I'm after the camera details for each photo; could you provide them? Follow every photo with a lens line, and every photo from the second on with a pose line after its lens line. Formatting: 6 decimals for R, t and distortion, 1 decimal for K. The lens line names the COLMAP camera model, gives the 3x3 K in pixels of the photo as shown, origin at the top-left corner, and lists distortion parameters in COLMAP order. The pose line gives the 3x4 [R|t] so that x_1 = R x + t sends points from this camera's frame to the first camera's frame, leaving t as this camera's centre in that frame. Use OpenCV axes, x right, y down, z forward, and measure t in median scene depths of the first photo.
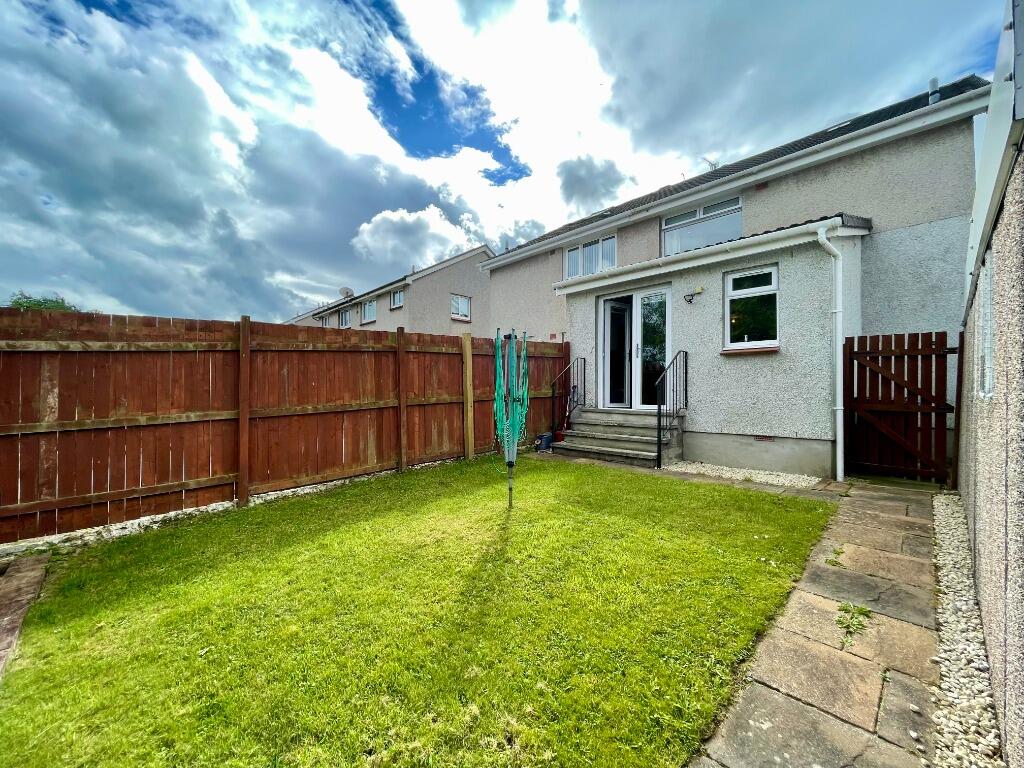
lens RADIAL K [[411.9, 0, 512.1], [0, 411.9, 389.8], [0, 0, 1]] dist [0.011235, 0.000116]
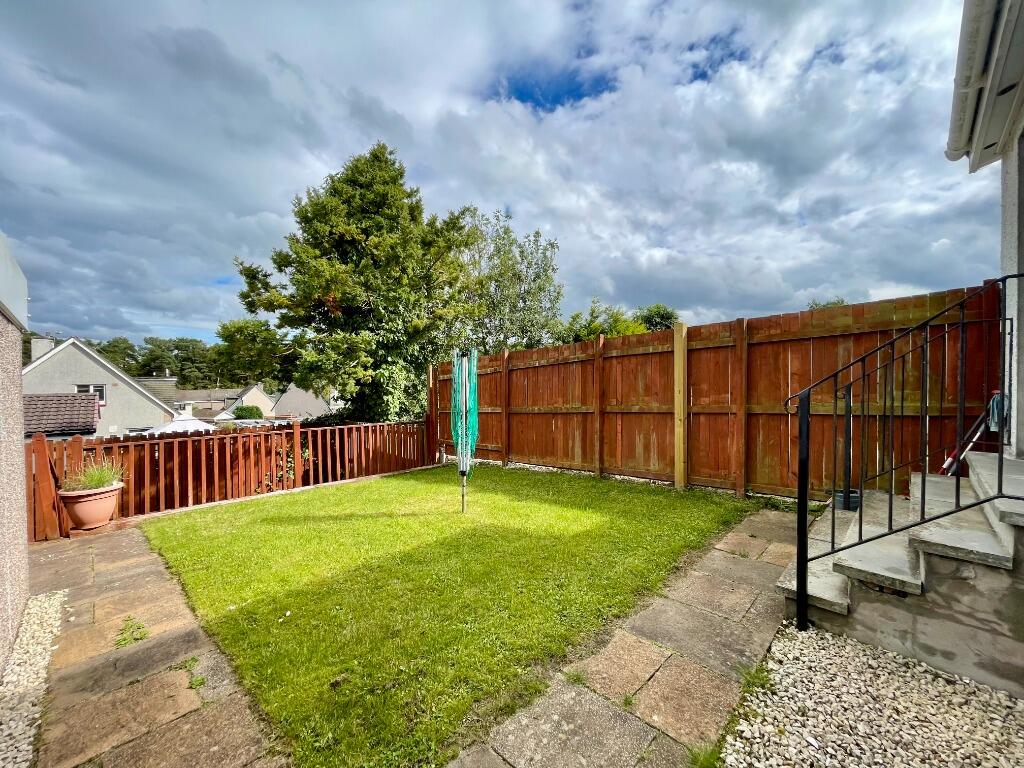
lens RADIAL K [[411.9, 0, 512.1], [0, 411.9, 388.9], [0, 0, 1]] dist [0.011235, 0.000116]
pose [[0.018578, 0.014787, -0.999718, 0.776398], [0.017371, 0.999735, 0.015110, -0.038973], [0.999677, -0.017646, 0.018317, 0.803456]]
